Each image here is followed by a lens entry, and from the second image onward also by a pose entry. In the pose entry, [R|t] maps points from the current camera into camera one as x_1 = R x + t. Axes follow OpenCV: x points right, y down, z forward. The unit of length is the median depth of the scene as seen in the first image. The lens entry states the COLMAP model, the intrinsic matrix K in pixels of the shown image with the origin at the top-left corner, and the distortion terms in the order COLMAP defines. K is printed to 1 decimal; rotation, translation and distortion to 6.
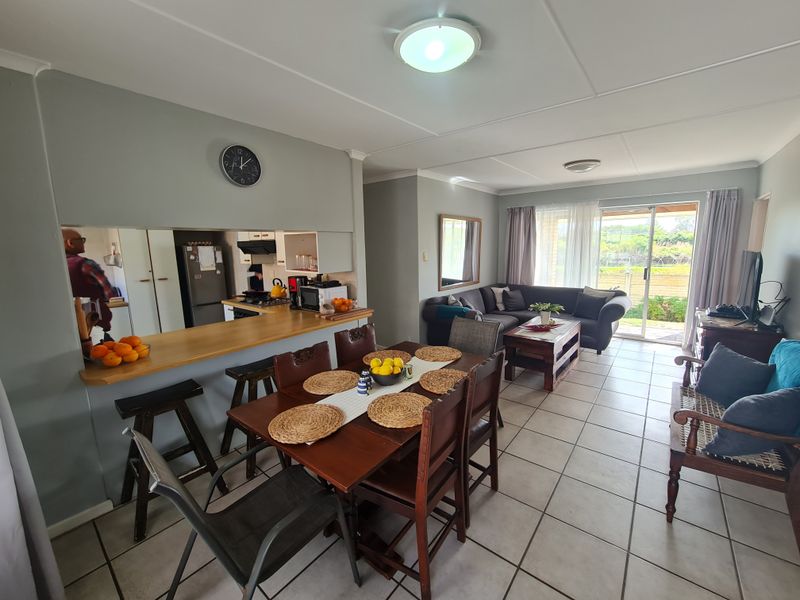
lens RADIAL K [[328.8, 0, 399.6], [0, 328.8, 291.6], [0, 0, 1]] dist [0.000422, 0.000153]
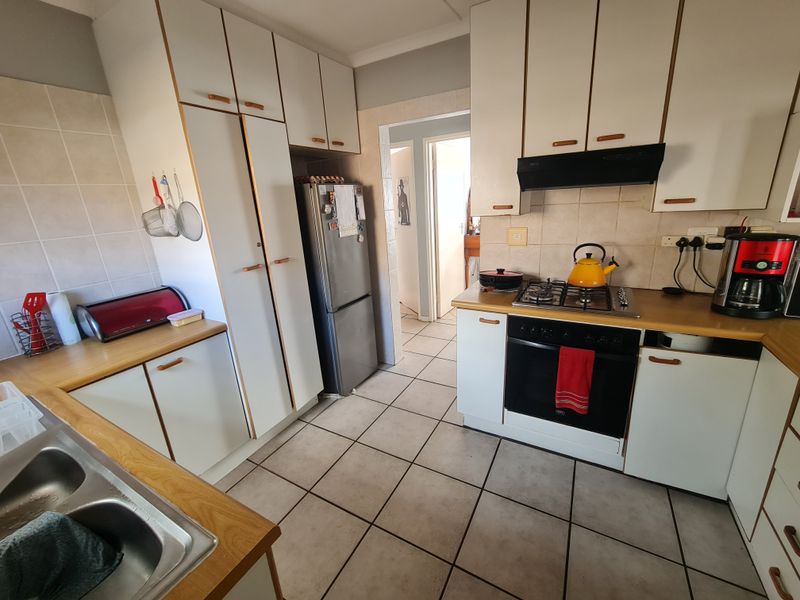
lens RADIAL K [[328.8, 0, 401.8], [0, 328.8, 299.4], [0, 0, 1]] dist [0.000422, 0.000153]
pose [[0.985350, -0.086404, 0.147040, -0.609956], [0.063878, 0.986382, 0.151559, -0.042040], [-0.158133, -0.139946, 0.977450, 0.513054]]
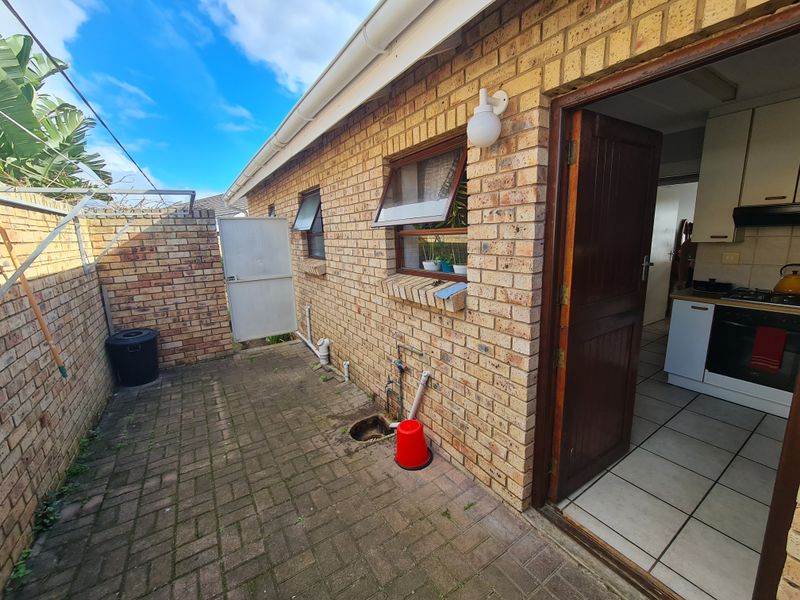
lens RADIAL K [[328.8, 0, 404.0], [0, 328.8, 298.7], [0, 0, 1]] dist [0.000422, 0.000153]
pose [[0.952178, 0.047460, -0.301836, -0.786073], [-0.029504, 0.997528, 0.063777, 0.007961], [0.304117, -0.051822, 0.951224, 0.138696]]
